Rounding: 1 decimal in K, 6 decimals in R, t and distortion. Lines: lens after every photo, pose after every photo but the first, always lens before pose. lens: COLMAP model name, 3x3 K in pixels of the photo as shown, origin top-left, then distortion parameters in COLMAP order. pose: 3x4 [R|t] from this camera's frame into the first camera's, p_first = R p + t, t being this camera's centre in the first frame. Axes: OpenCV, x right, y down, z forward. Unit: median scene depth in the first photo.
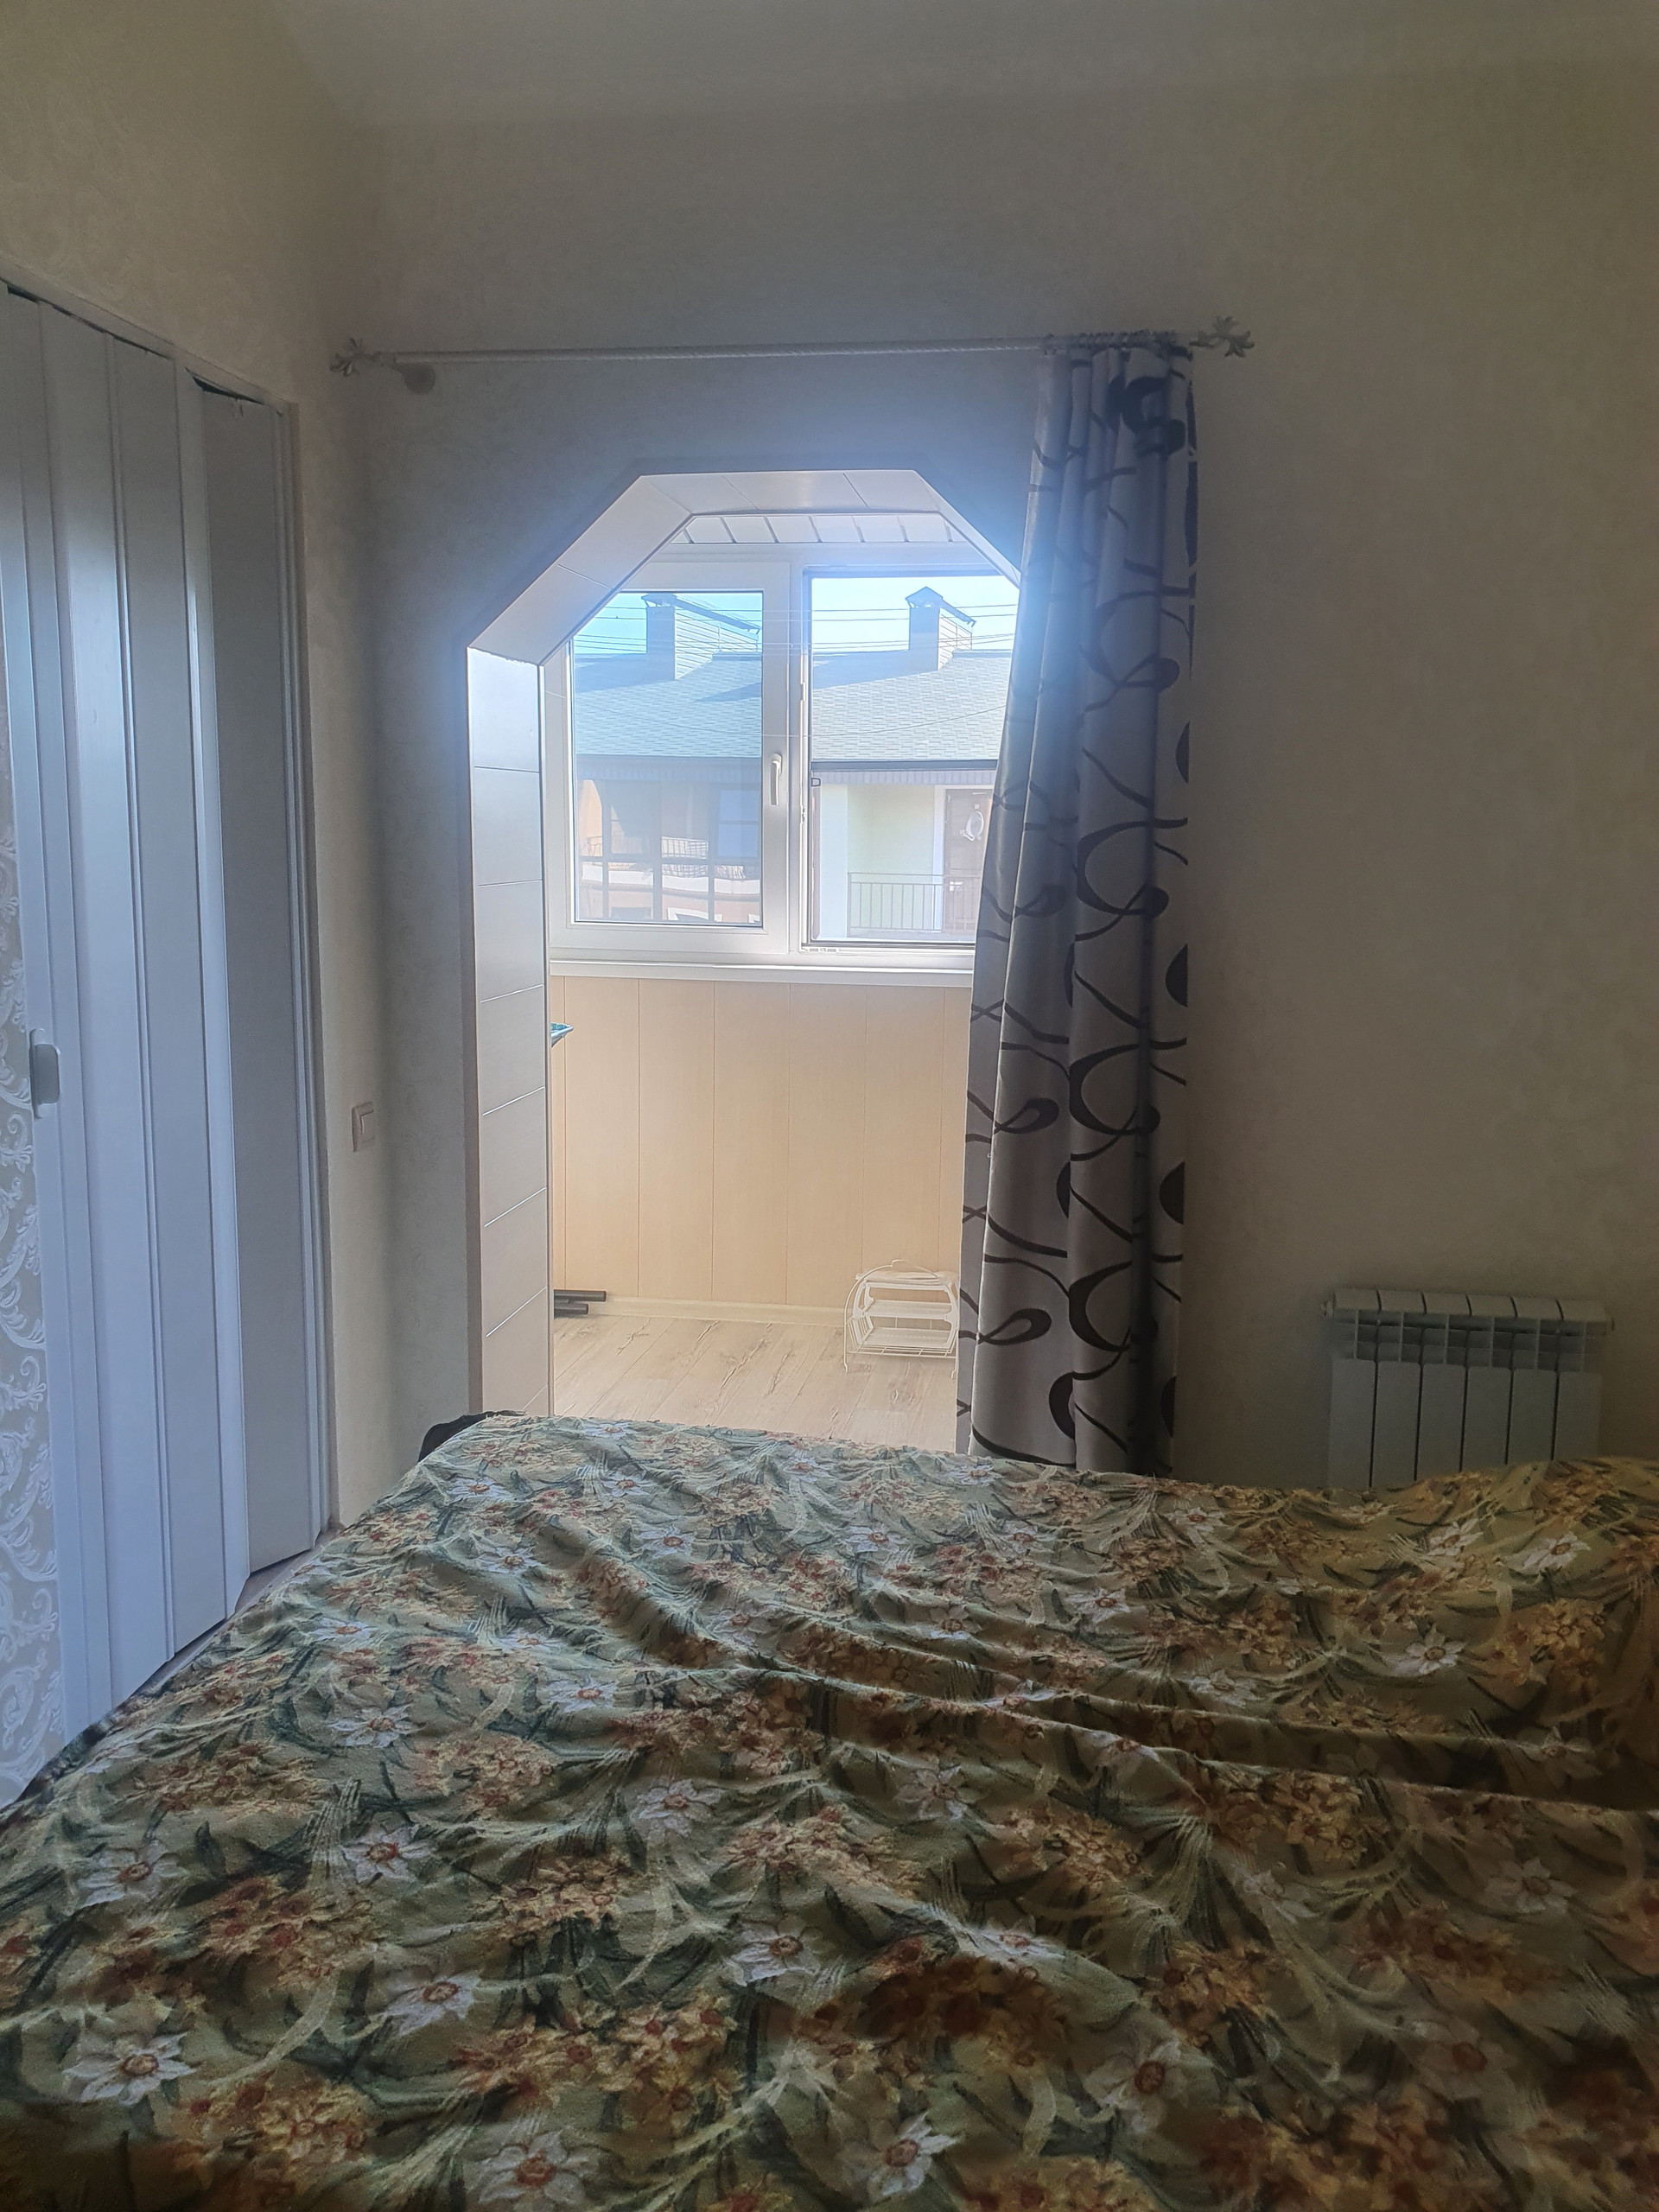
lens RADIAL K [[1717.7, 0, 841.8], [0, 1717.7, 1088.8], [0, 0, 1]] dist [0.032070, -0.035690]
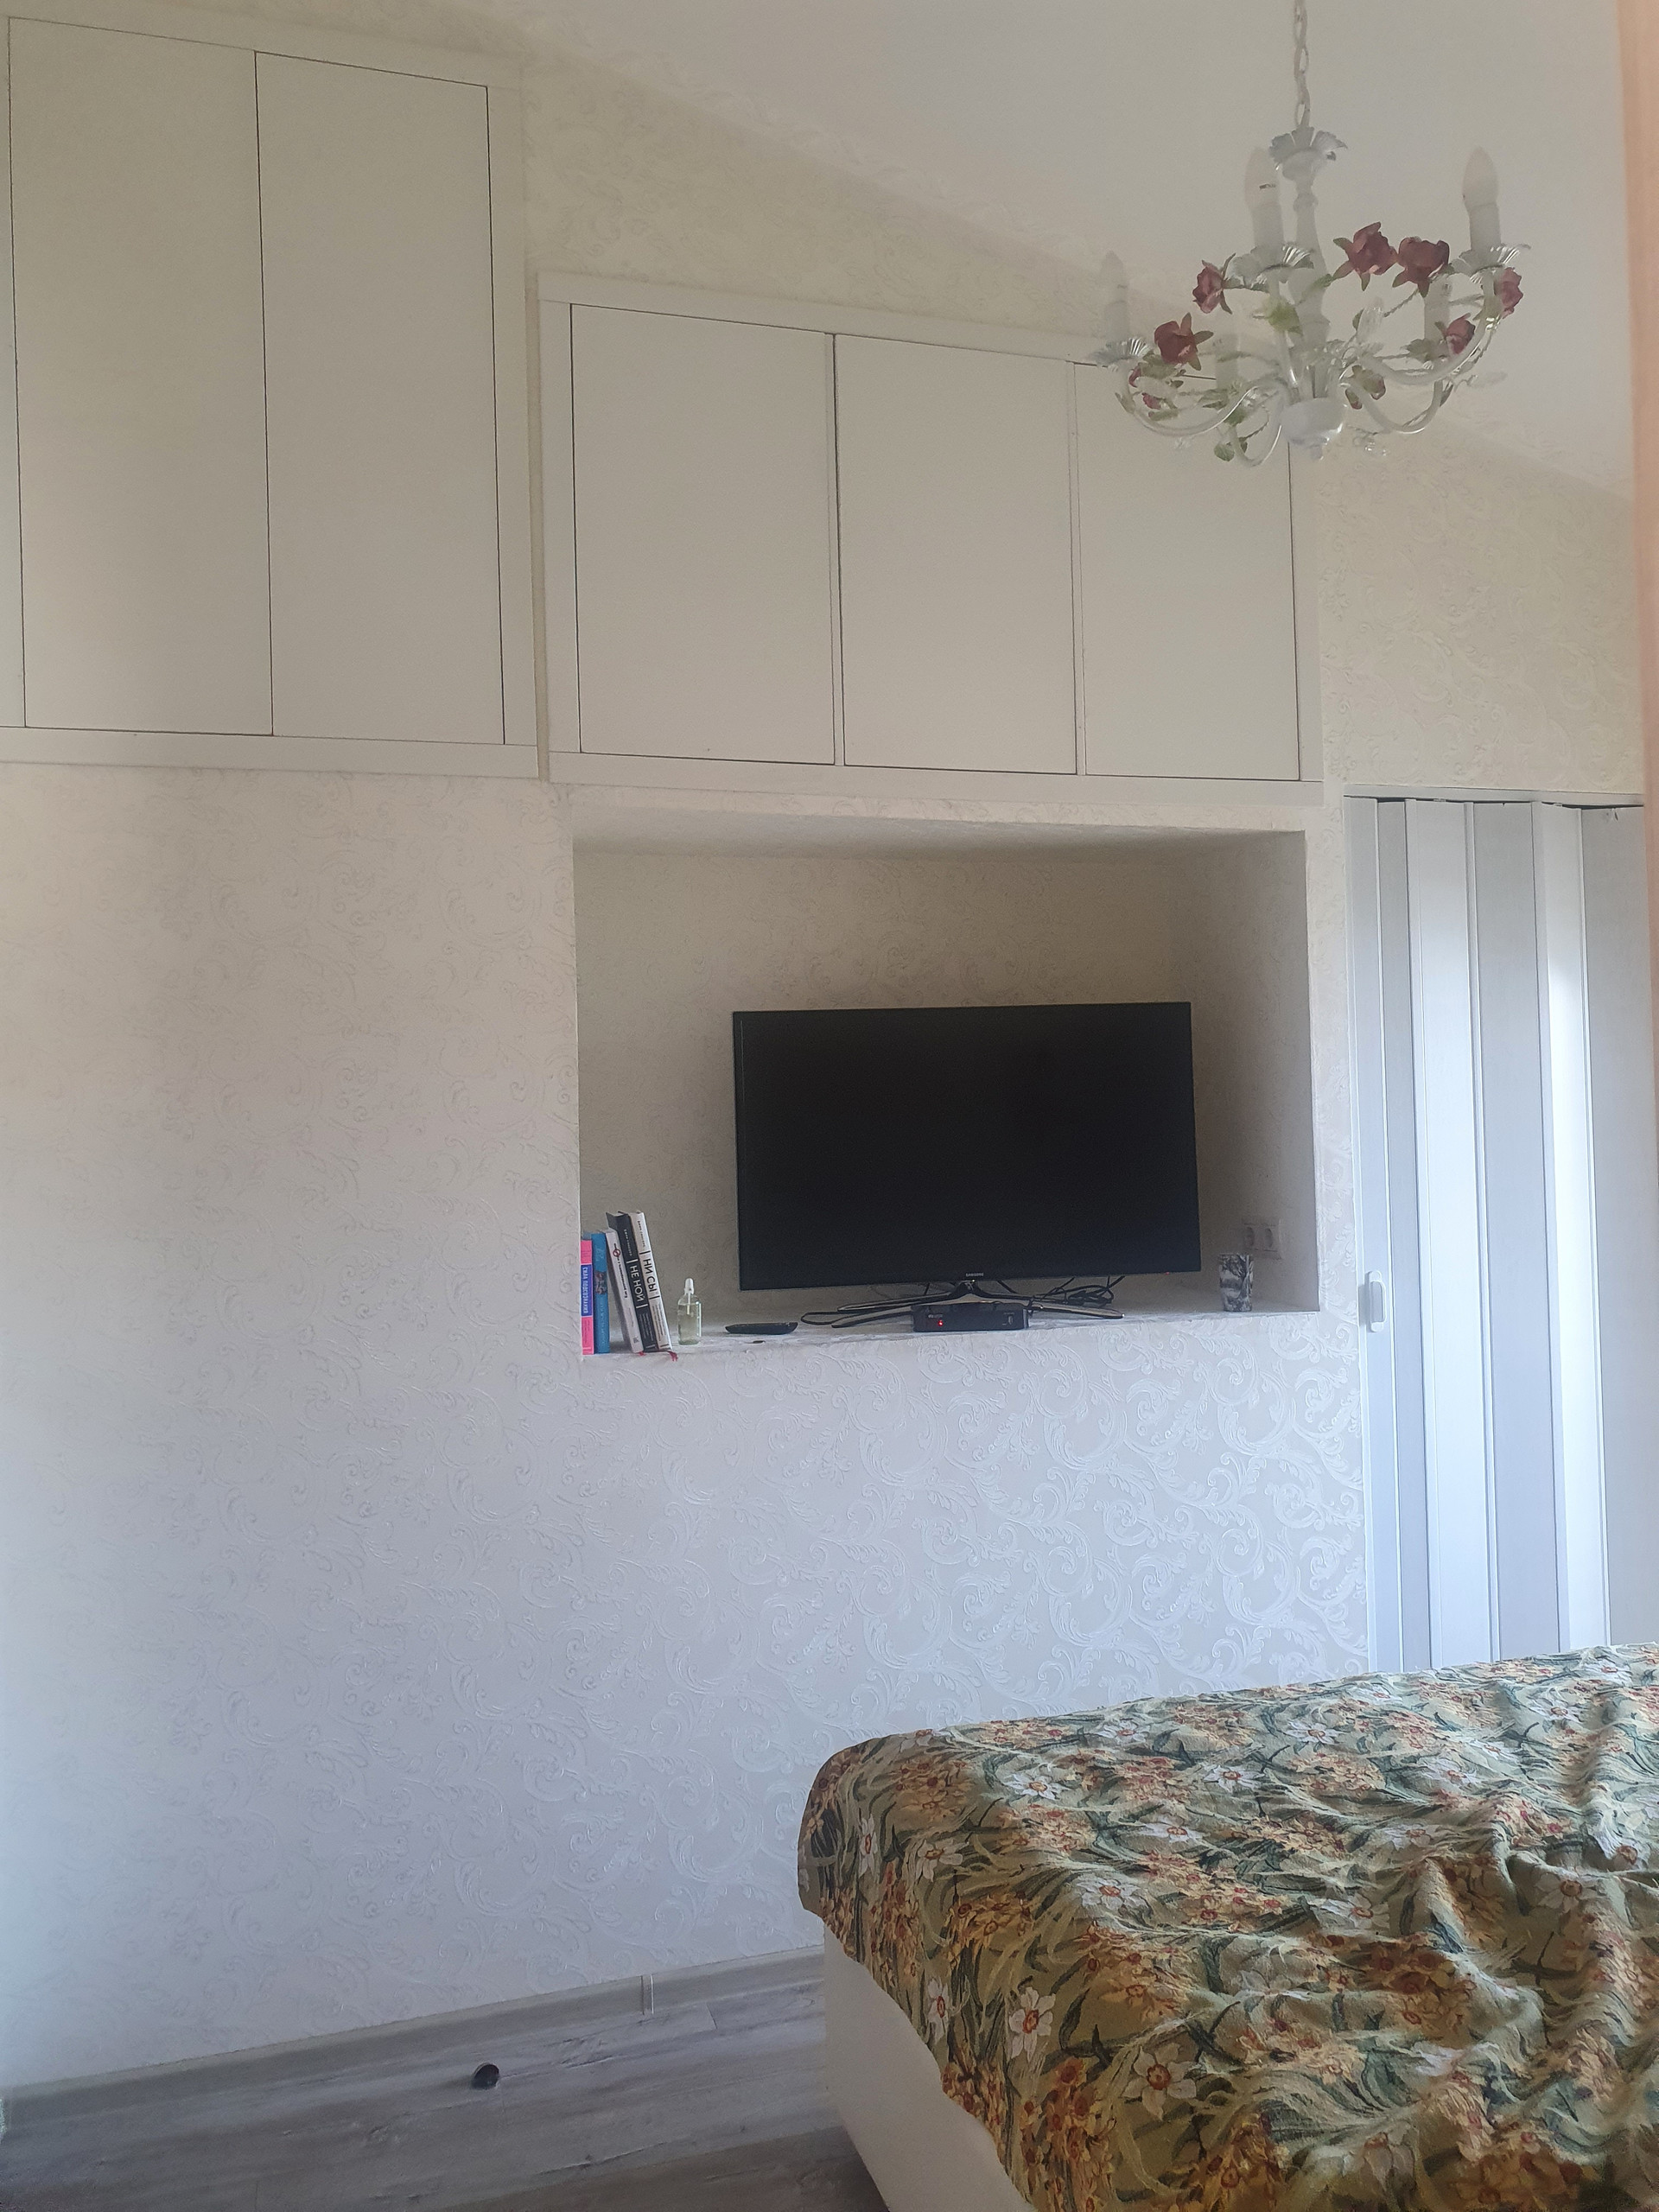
lens RADIAL K [[1717.7, 0, 827.3], [0, 1717.7, 1101.8], [0, 0, 1]] dist [0.032070, -0.035690]
pose [[0.430651, -0.022873, -0.902229, 1.043531], [-0.105507, 0.991548, -0.075498, -0.026838], [0.896330, 0.127705, 0.424598, -0.118382]]
